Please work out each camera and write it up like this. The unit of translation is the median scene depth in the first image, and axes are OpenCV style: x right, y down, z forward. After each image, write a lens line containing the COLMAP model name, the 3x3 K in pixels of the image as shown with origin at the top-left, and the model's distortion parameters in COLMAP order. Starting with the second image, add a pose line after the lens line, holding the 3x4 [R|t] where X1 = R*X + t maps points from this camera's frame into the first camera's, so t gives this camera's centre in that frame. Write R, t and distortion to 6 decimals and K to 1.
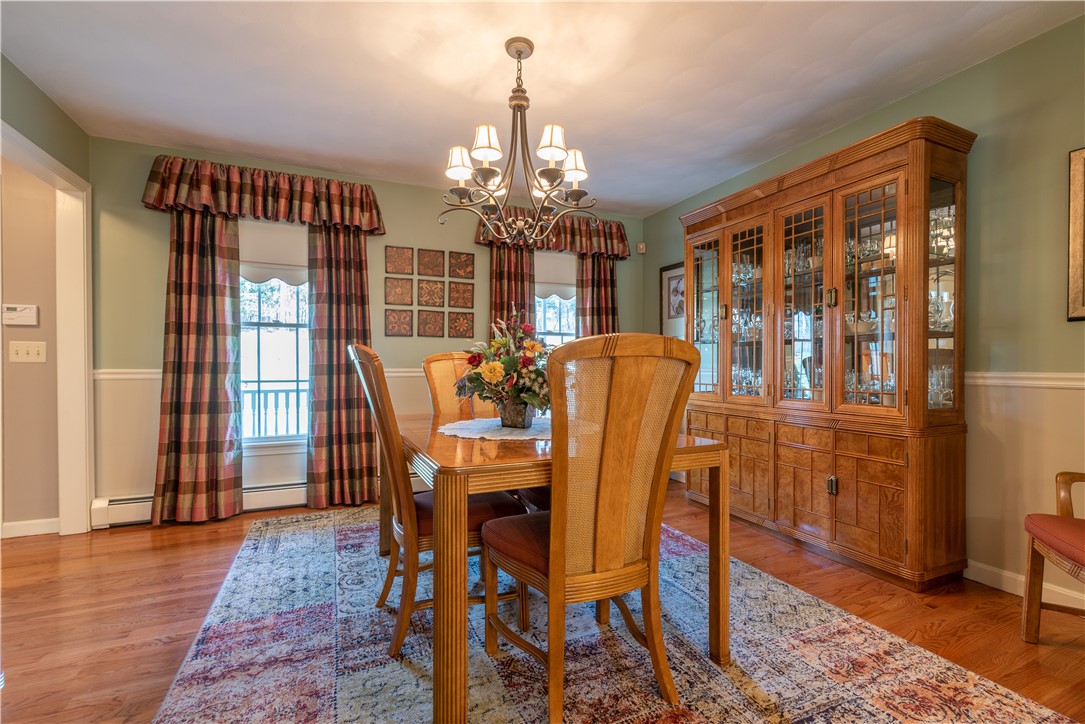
lens RADIAL K [[471.7, 0, 542.6], [0, 471.7, 365.9], [0, 0, 1]] dist [0.002373, -0.001219]
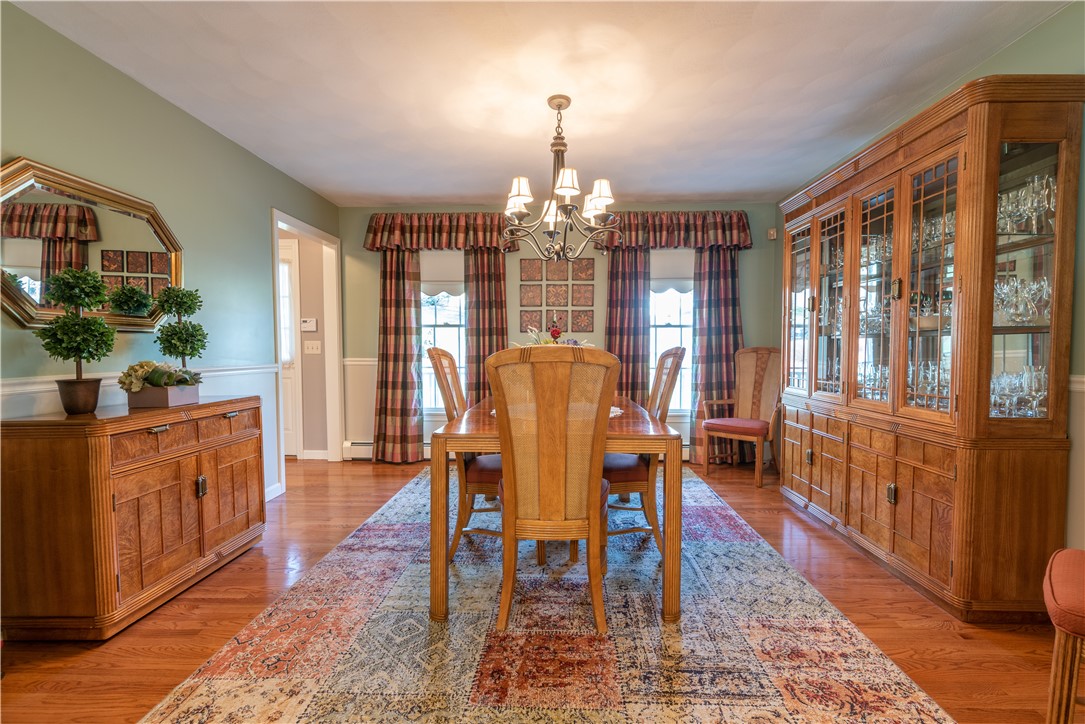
lens RADIAL K [[471.7, 0, 564.5], [0, 471.7, 364.2], [0, 0, 1]] dist [0.002373, -0.001219]
pose [[0.901665, 0.015672, -0.432150, 0.392708], [-0.000369, 0.999371, 0.035473, -0.029745], [0.432434, -0.031825, 0.901104, -0.091229]]
